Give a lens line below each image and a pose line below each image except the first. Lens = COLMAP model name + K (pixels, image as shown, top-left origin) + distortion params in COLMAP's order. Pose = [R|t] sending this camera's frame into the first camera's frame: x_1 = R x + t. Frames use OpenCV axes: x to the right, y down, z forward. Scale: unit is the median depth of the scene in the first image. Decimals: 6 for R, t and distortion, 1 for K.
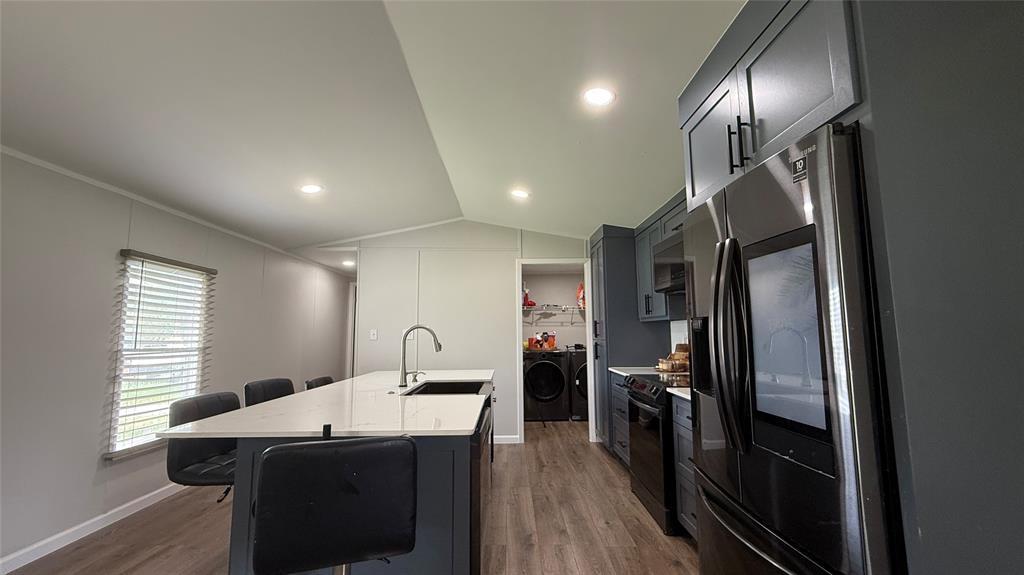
lens RADIAL K [[417.7, 0, 515.1], [0, 417.7, 287.6], [0, 0, 1]] dist [-0.002785, -0.000331]
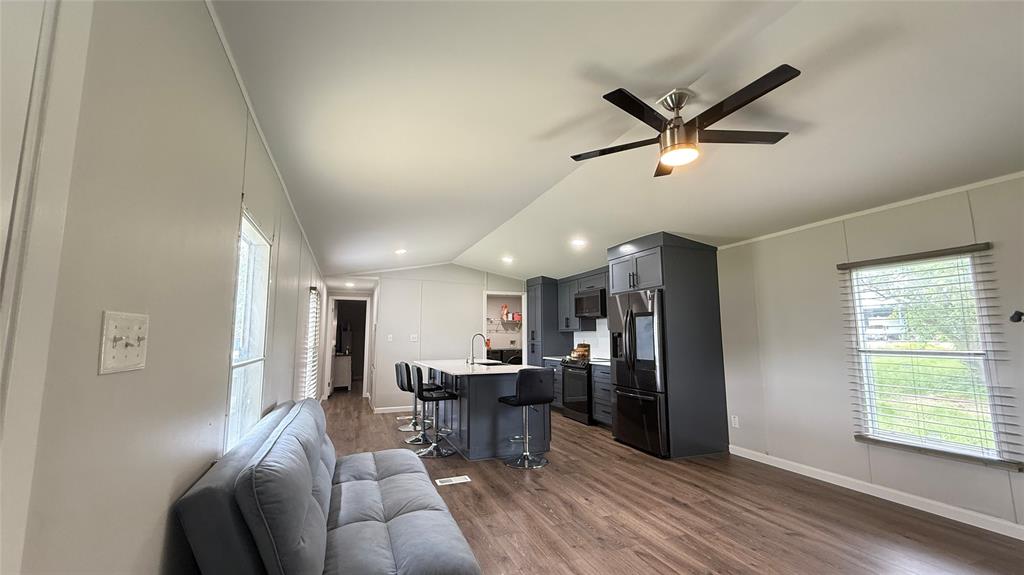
lens RADIAL K [[417.7, 0, 511.4], [0, 417.7, 287.5], [0, 0, 1]] dist [-0.002785, -0.000331]
pose [[0.937271, 0.048217, 0.345252, -0.572579], [-0.043993, 0.998830, -0.020065, -0.068655], [-0.345815, 0.003618, 0.938296, -0.674469]]
